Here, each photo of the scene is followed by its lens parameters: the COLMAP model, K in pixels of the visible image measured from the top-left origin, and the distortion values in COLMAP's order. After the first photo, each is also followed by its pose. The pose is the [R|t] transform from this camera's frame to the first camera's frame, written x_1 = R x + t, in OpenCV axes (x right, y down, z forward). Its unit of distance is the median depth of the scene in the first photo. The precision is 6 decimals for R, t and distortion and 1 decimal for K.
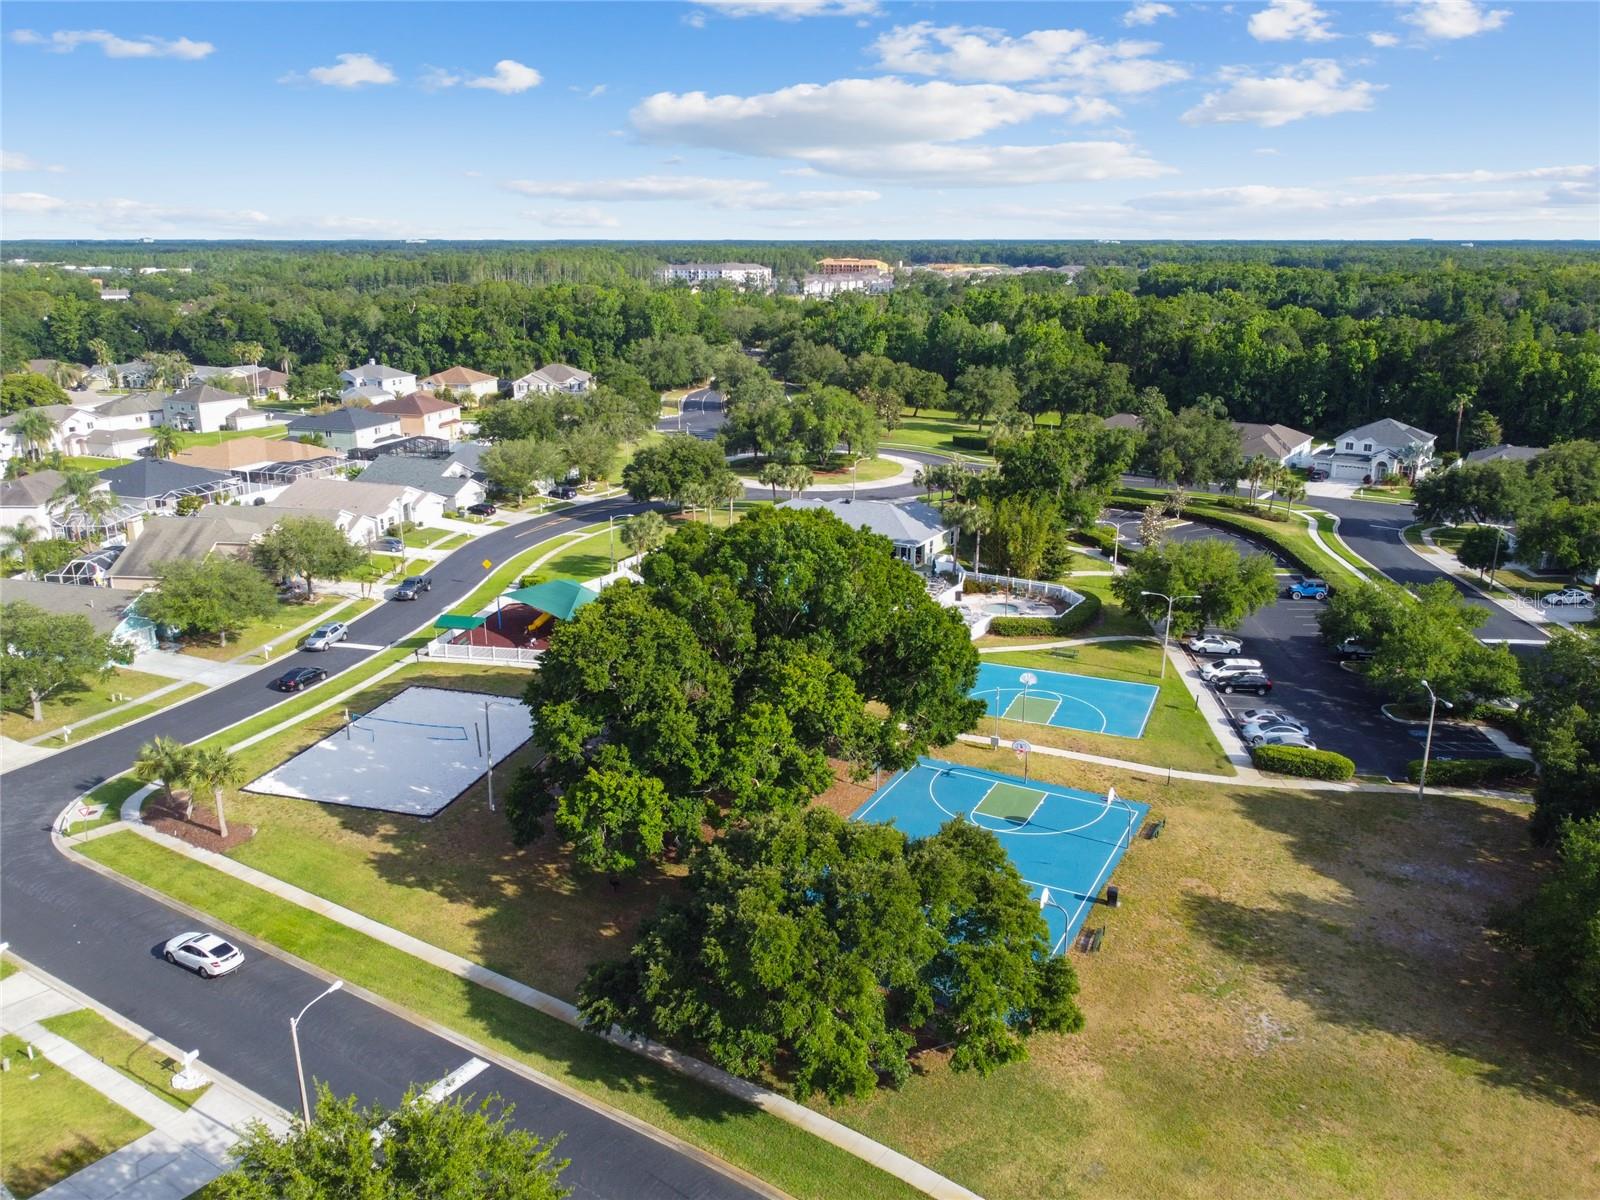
lens RADIAL K [[1214.6, 0, 800.9], [0, 1214.6, 598.9], [0, 0, 1]] dist [-0.000677, -0.000567]
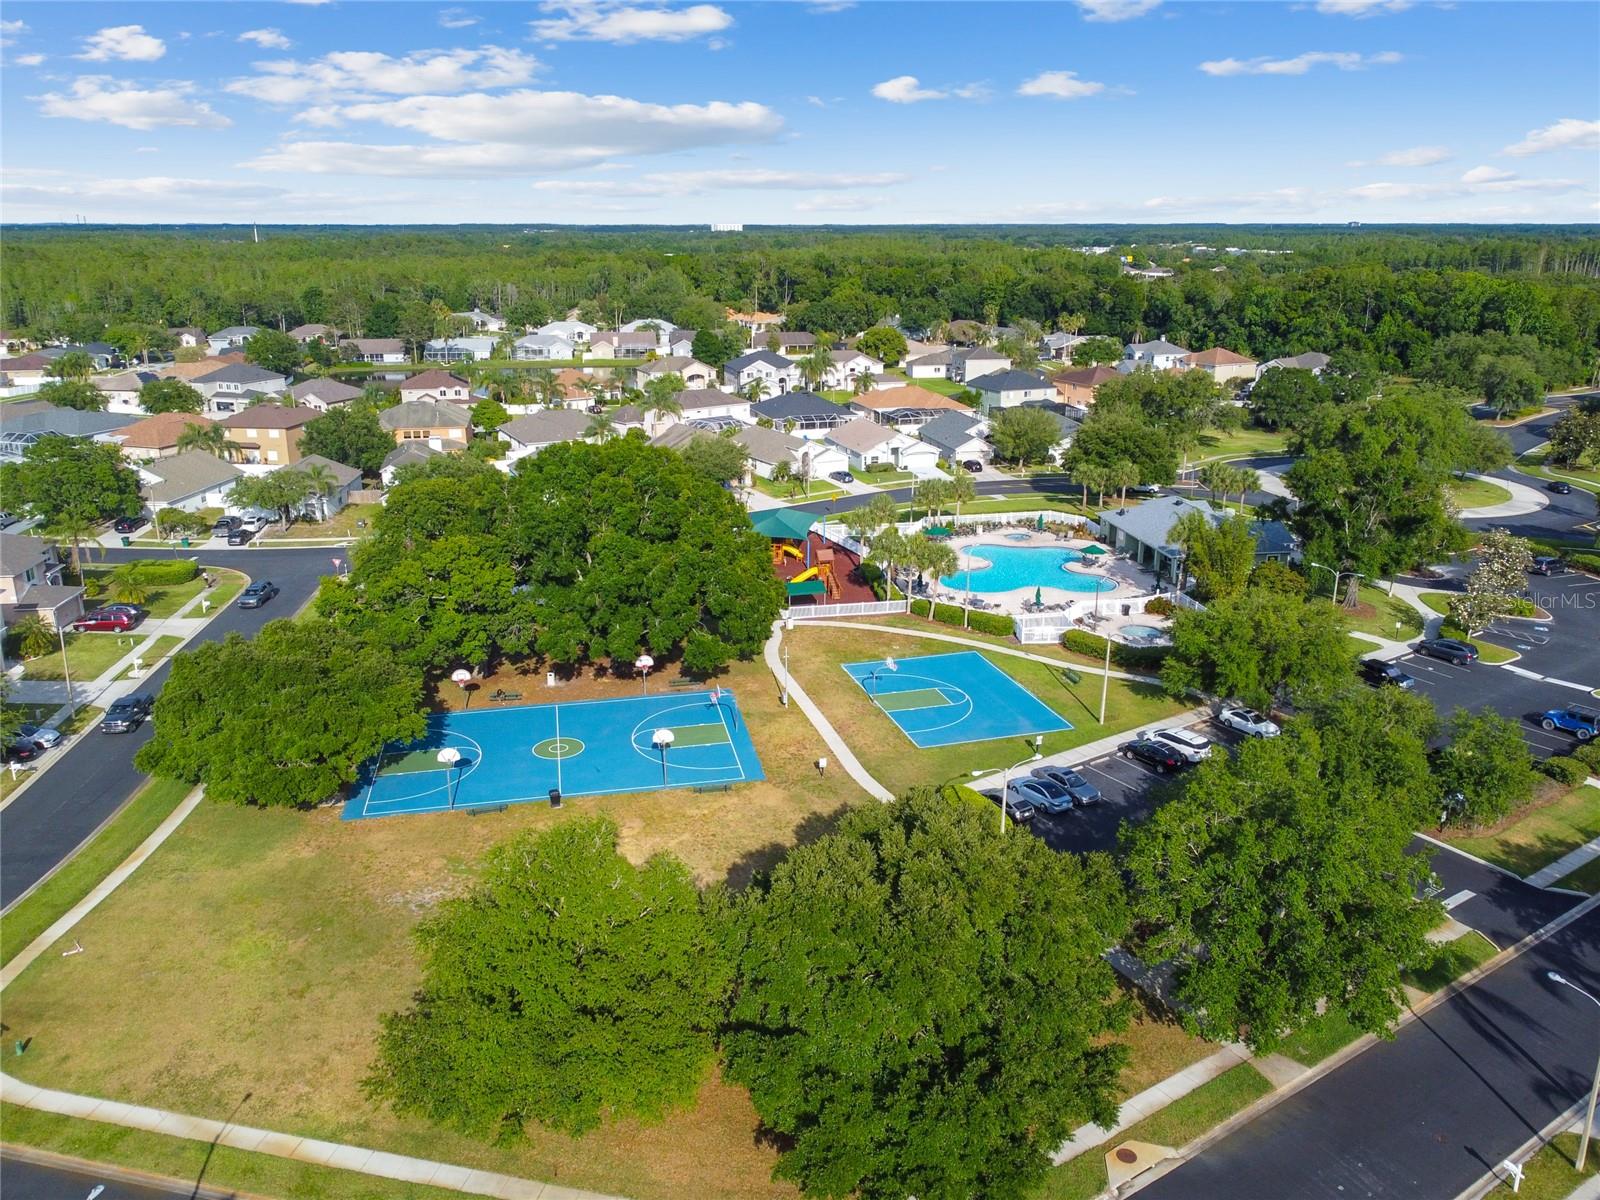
lens RADIAL K [[1218.0, 0, 807.3], [0, 1218.0, 597.8], [0, 0, 1]] dist [-0.003313, -0.004613]
pose [[0.637852, 0.222214, -0.737405, 0.266707], [-0.214424, 0.970853, 0.107086, -0.023693], [0.739707, 0.089813, 0.666909, 0.089900]]
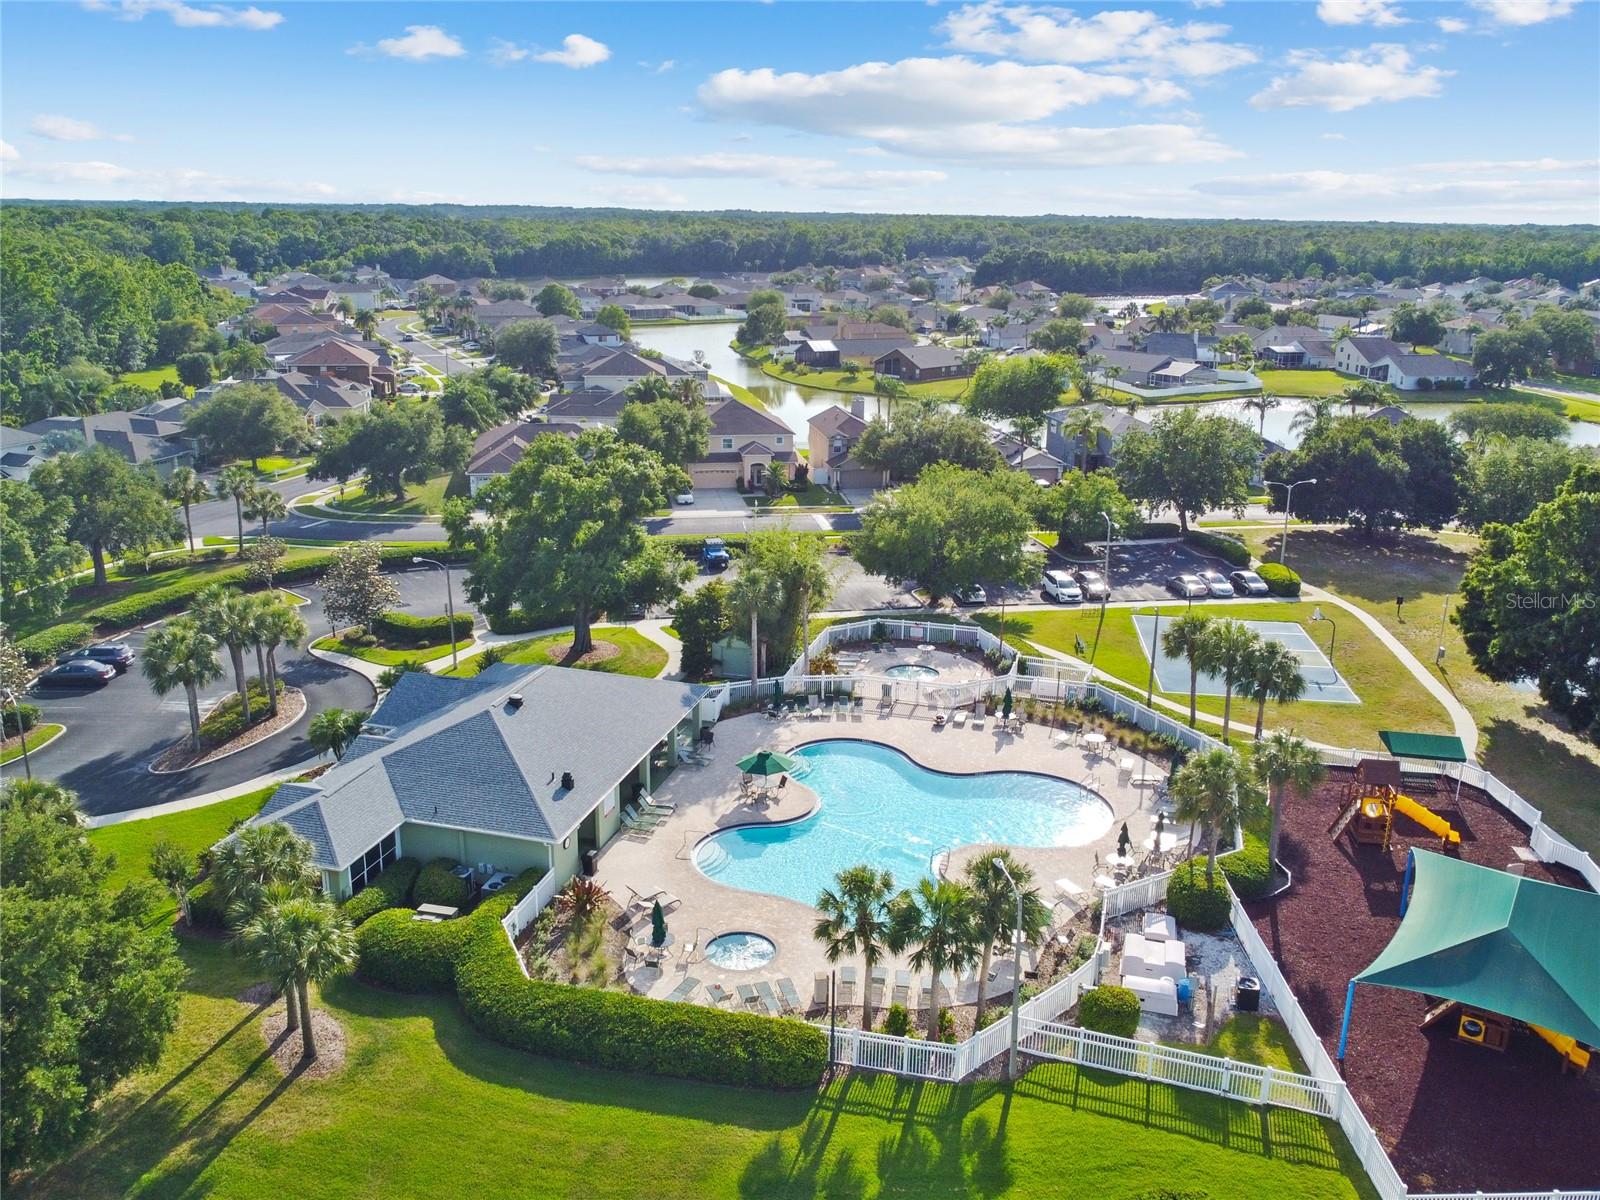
lens RADIAL K [[1292.6, 0, 799.2], [0, 1292.6, 628.5], [0, 0, 1]] dist [0.002165, -0.003059]
pose [[-0.255068, -0.298826, 0.919589, -0.185107], [0.256372, 0.896107, 0.362306, -0.115033], [-0.932316, 0.328170, -0.151958, 0.470470]]
